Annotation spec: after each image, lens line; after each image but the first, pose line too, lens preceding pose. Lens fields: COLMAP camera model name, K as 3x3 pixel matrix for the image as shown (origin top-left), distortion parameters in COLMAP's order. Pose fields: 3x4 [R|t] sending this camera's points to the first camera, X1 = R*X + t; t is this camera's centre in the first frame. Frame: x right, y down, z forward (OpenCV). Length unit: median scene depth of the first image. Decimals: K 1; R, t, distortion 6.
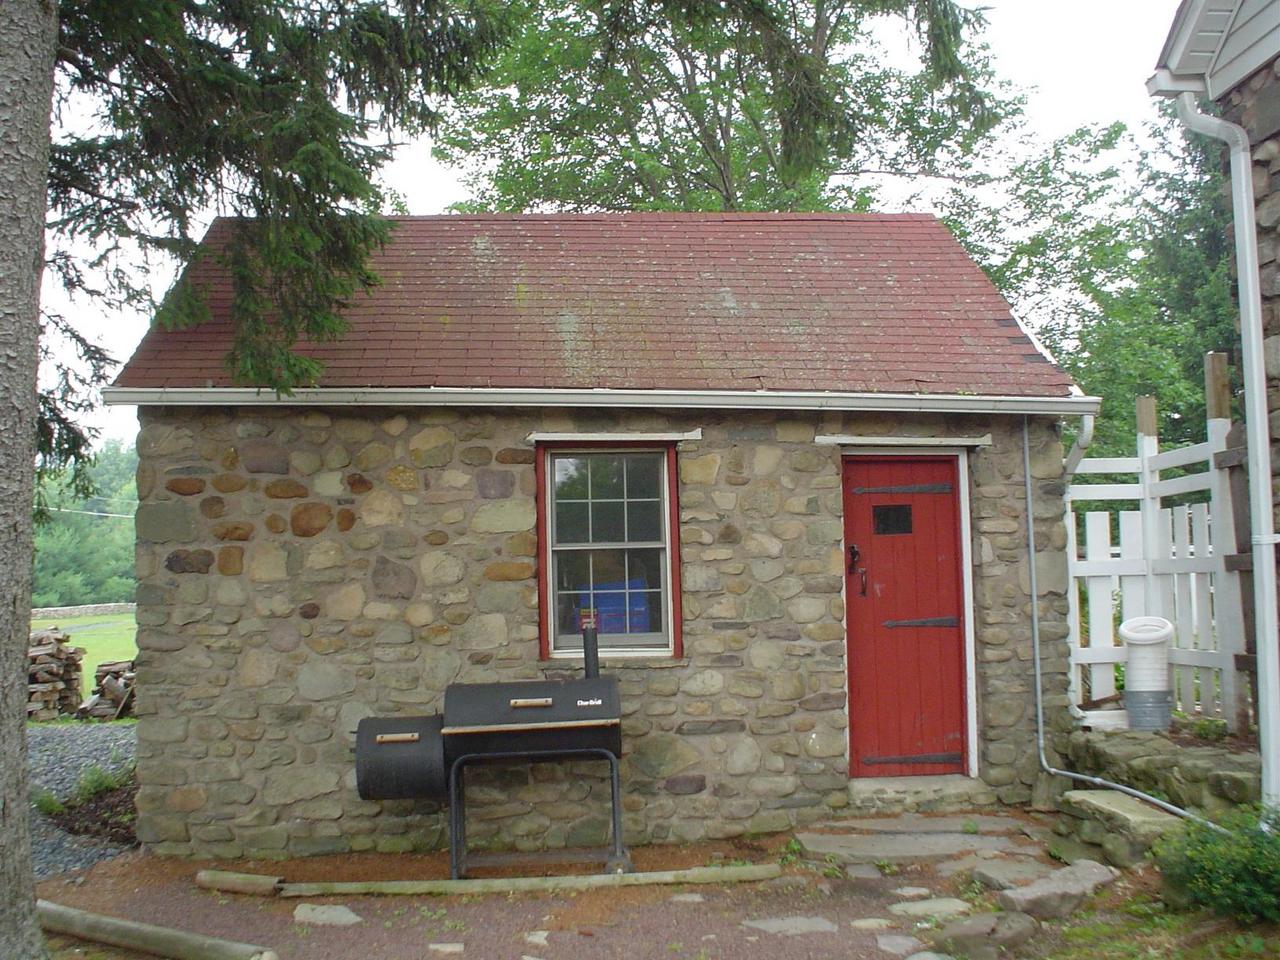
lens RADIAL K [[1217.0, 0, 640.0], [0, 1217.0, 480.0], [0, 0, 1]] dist [-0.110798, 0.020692]
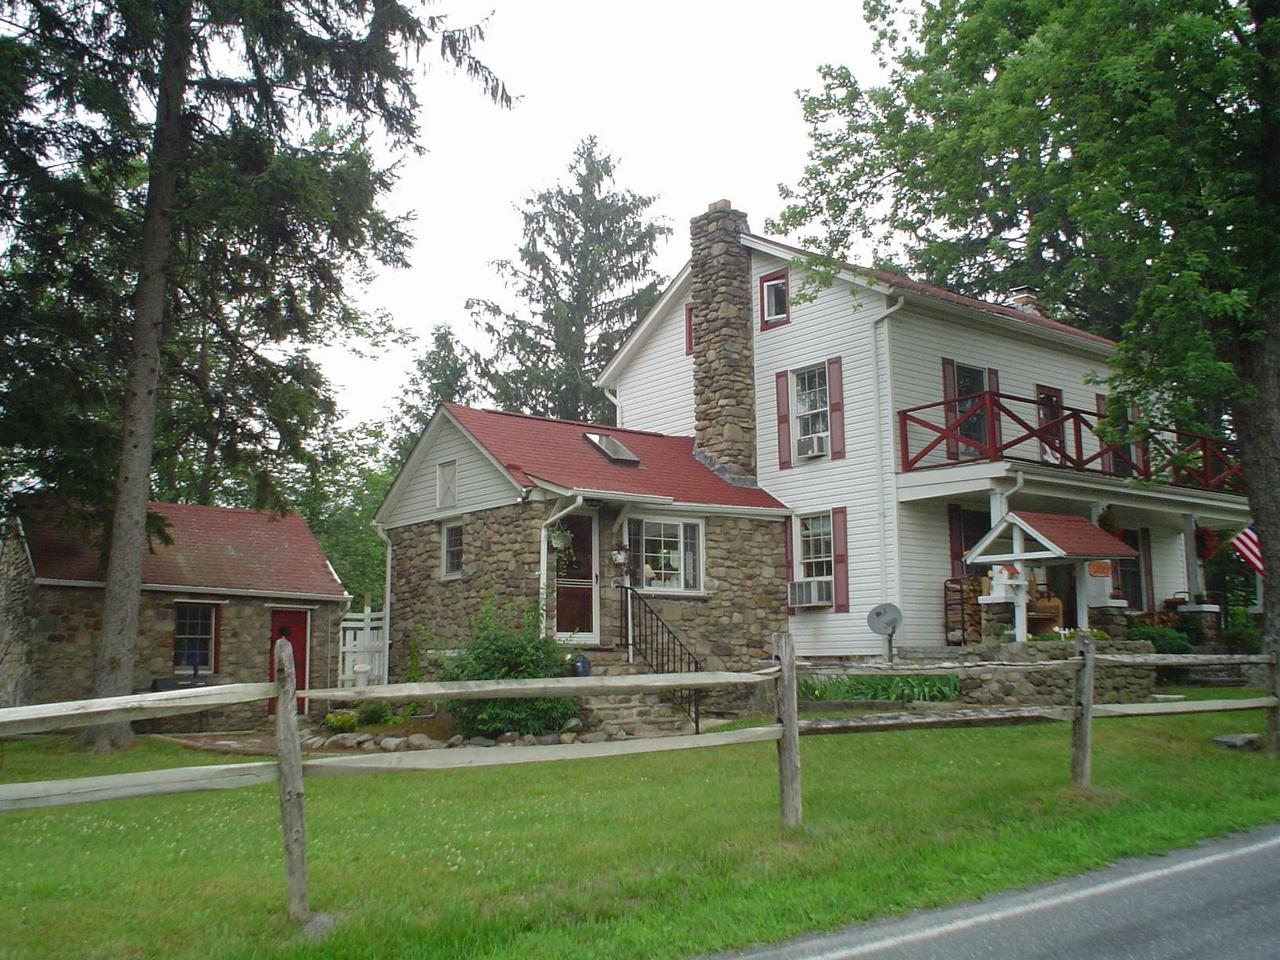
lens RADIAL K [[1217.0, 0, 640.0], [0, 1217.0, 480.0], [0, 0, 1]] dist [-0.110798, 0.020692]
pose [[0.832545, 0.093951, 0.545933, -0.772467], [-0.056485, 0.994774, -0.085053, -0.144707], [-0.551071, 0.039973, 0.833501, -2.135509]]
